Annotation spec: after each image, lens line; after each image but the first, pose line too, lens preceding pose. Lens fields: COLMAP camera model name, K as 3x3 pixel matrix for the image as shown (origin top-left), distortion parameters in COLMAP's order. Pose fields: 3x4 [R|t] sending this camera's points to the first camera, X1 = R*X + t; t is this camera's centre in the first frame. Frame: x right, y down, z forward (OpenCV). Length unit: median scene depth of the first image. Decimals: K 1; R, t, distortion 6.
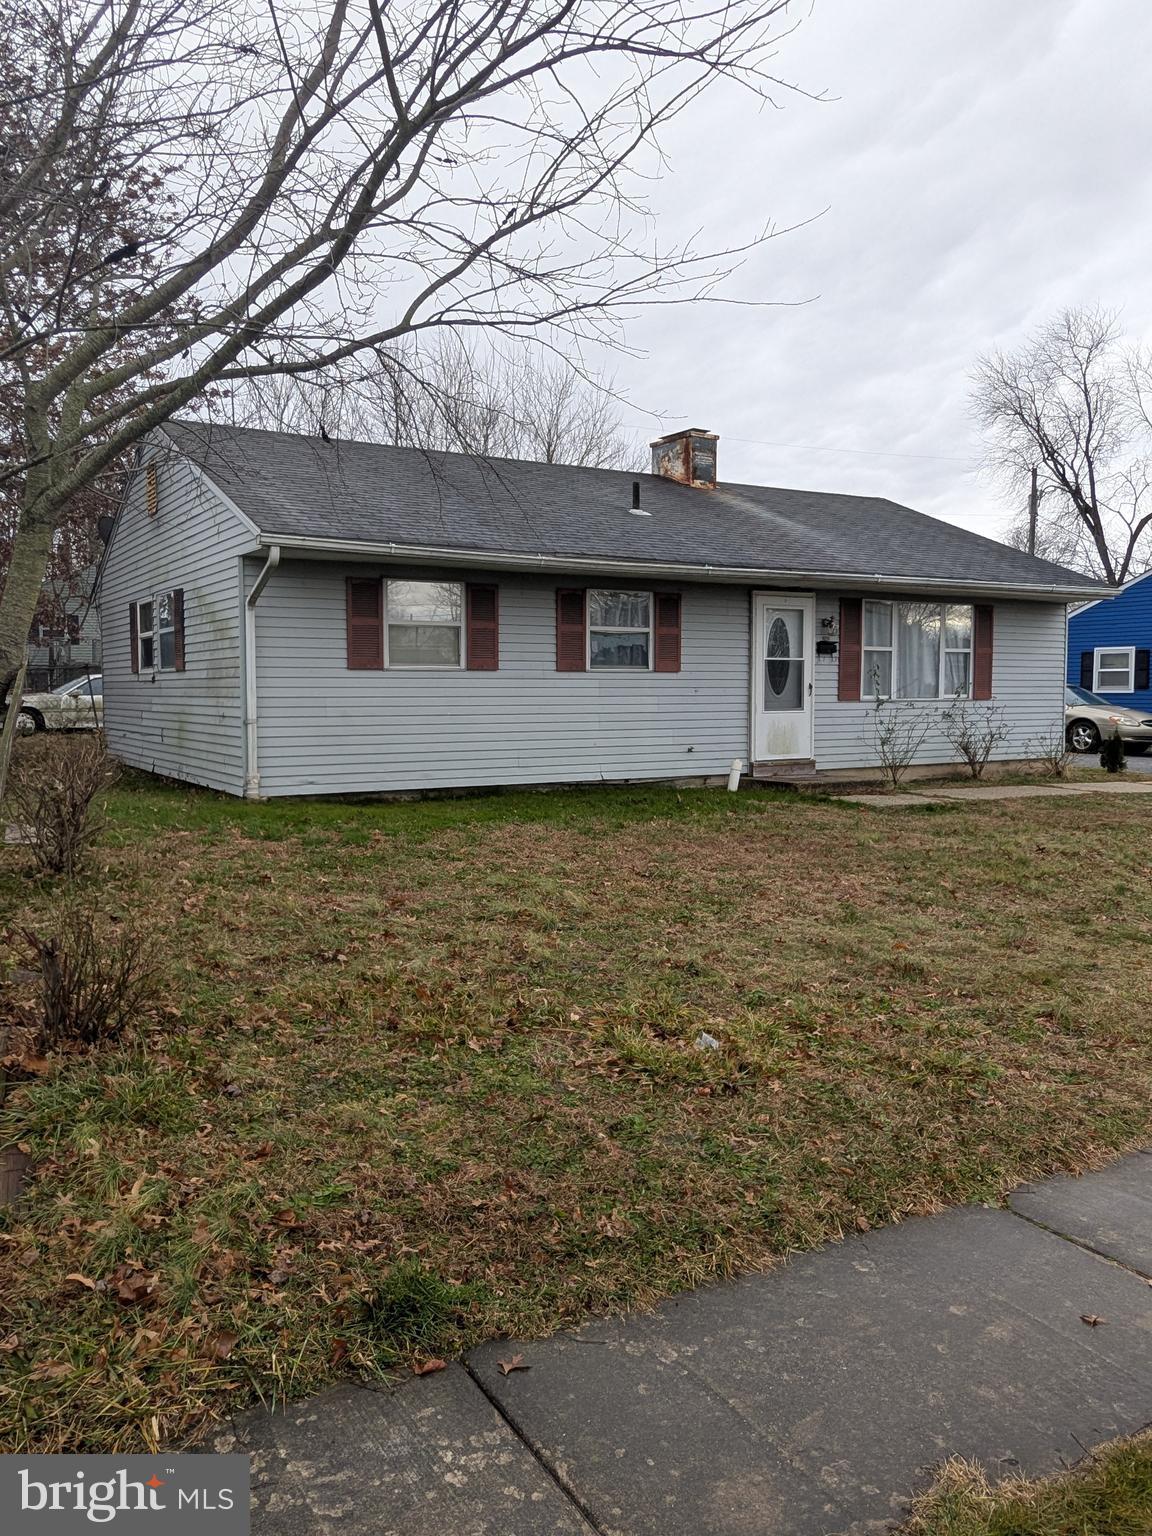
lens RADIAL K [[1188.2, 0, 577.9], [0, 1188.2, 773.8], [0, 0, 1]] dist [0.006705, 0.003985]
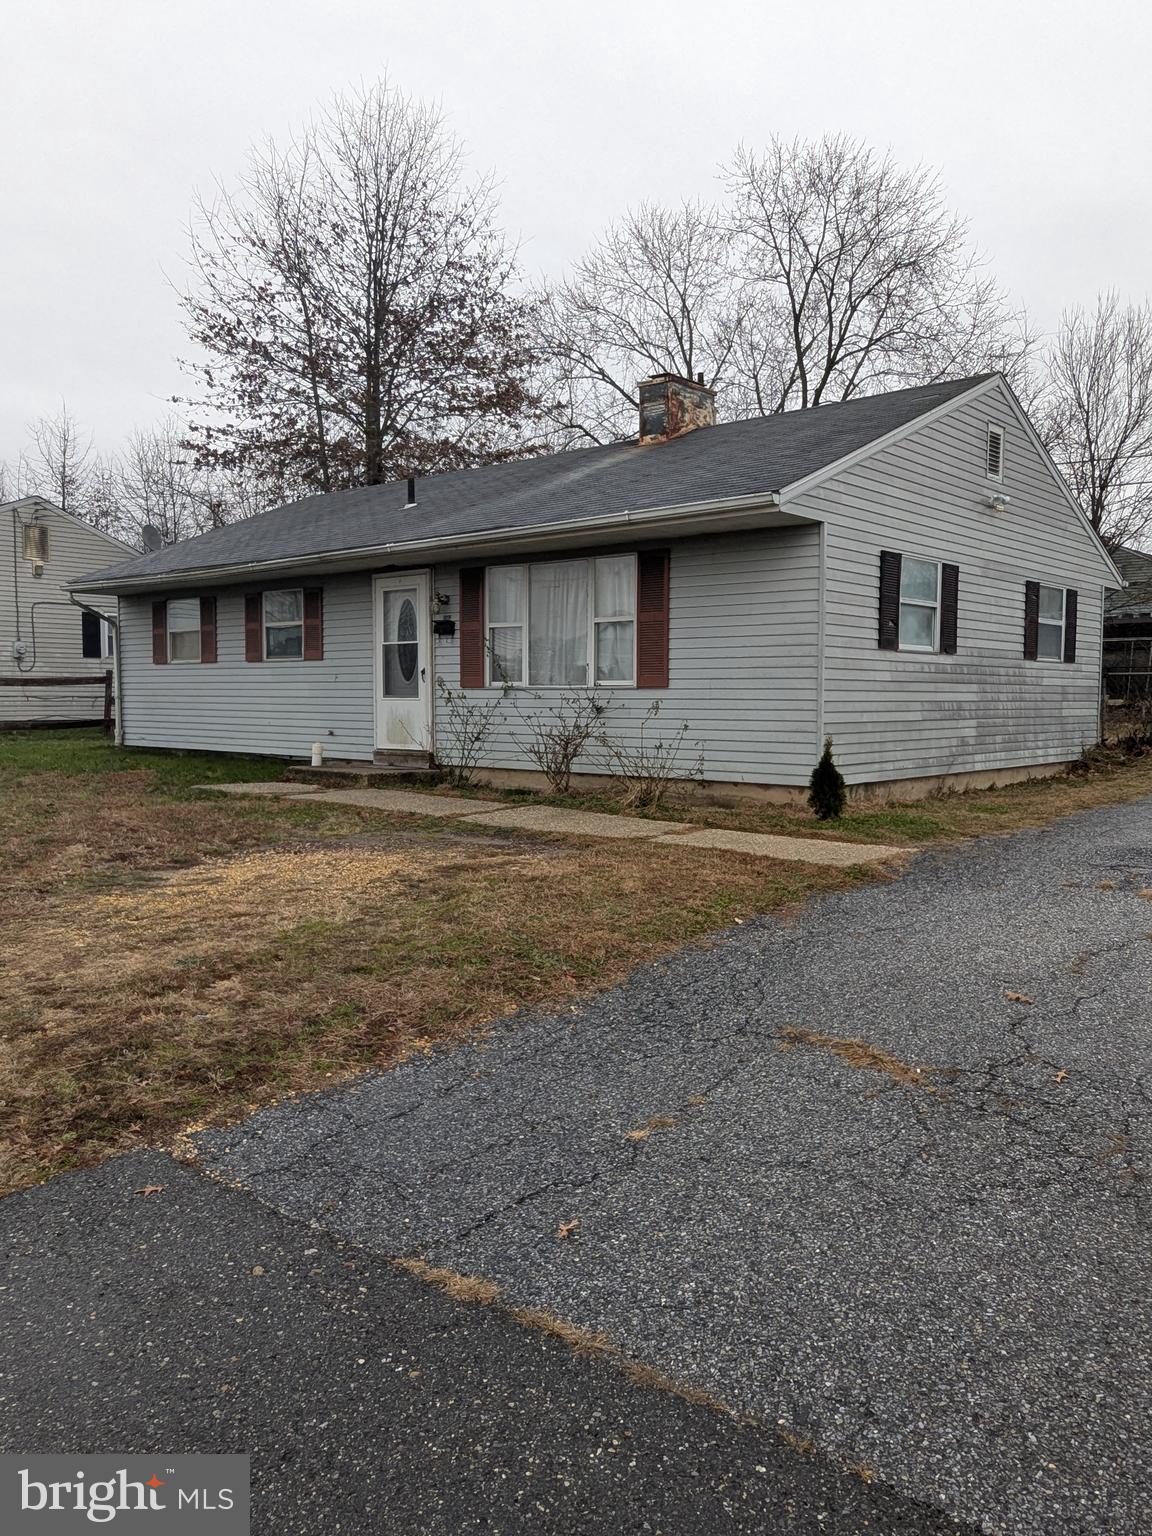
lens RADIAL K [[1188.2, 0, 582.2], [0, 1188.2, 764.7], [0, 0, 1]] dist [0.006705, 0.003985]
pose [[0.300305, 0.059272, -0.952000, 1.149370], [-0.071178, 0.996677, 0.039601, -0.049111], [0.951184, 0.055869, 0.303526, 0.879442]]
